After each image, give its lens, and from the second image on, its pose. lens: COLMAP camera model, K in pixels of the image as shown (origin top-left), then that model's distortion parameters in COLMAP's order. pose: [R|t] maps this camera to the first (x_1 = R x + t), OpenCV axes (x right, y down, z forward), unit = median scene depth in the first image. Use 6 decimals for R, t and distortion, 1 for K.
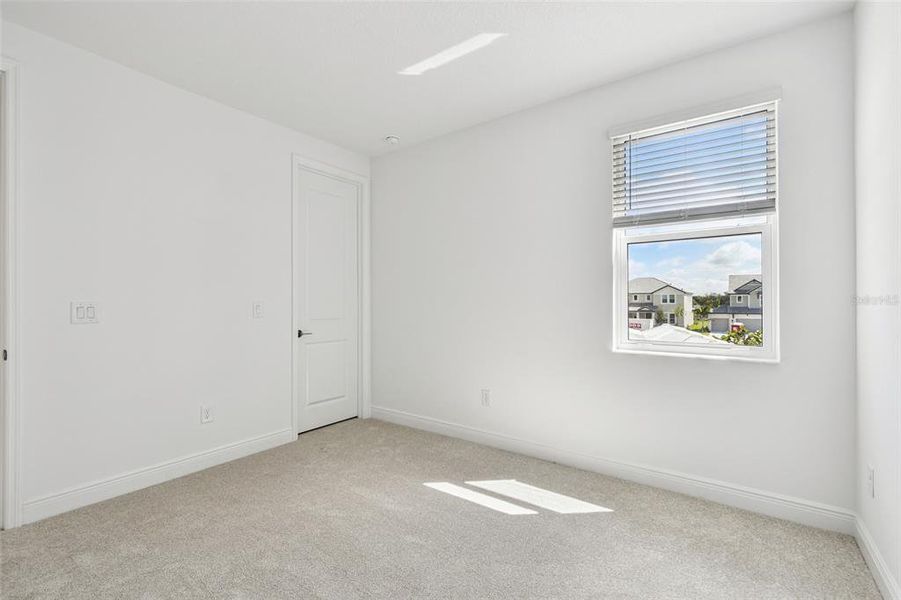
lens RADIAL K [[404.9, 0, 447.5], [0, 404.9, 292.7], [0, 0, 1]] dist [0.005491, -0.000028]
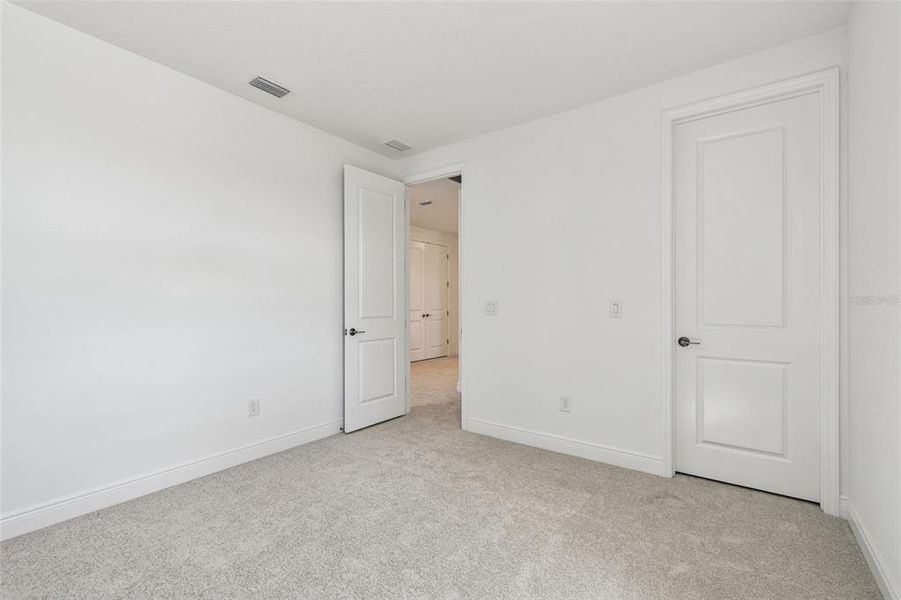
lens RADIAL K [[404.9, 0, 447.5], [0, 404.9, 292.7], [0, 0, 1]] dist [0.005491, -0.000028]
pose [[-0.007513, -0.010335, -0.999918, 0.564397], [0.026760, 0.999586, -0.010532, 0.007371], [0.999614, -0.026837, -0.007234, 0.804117]]
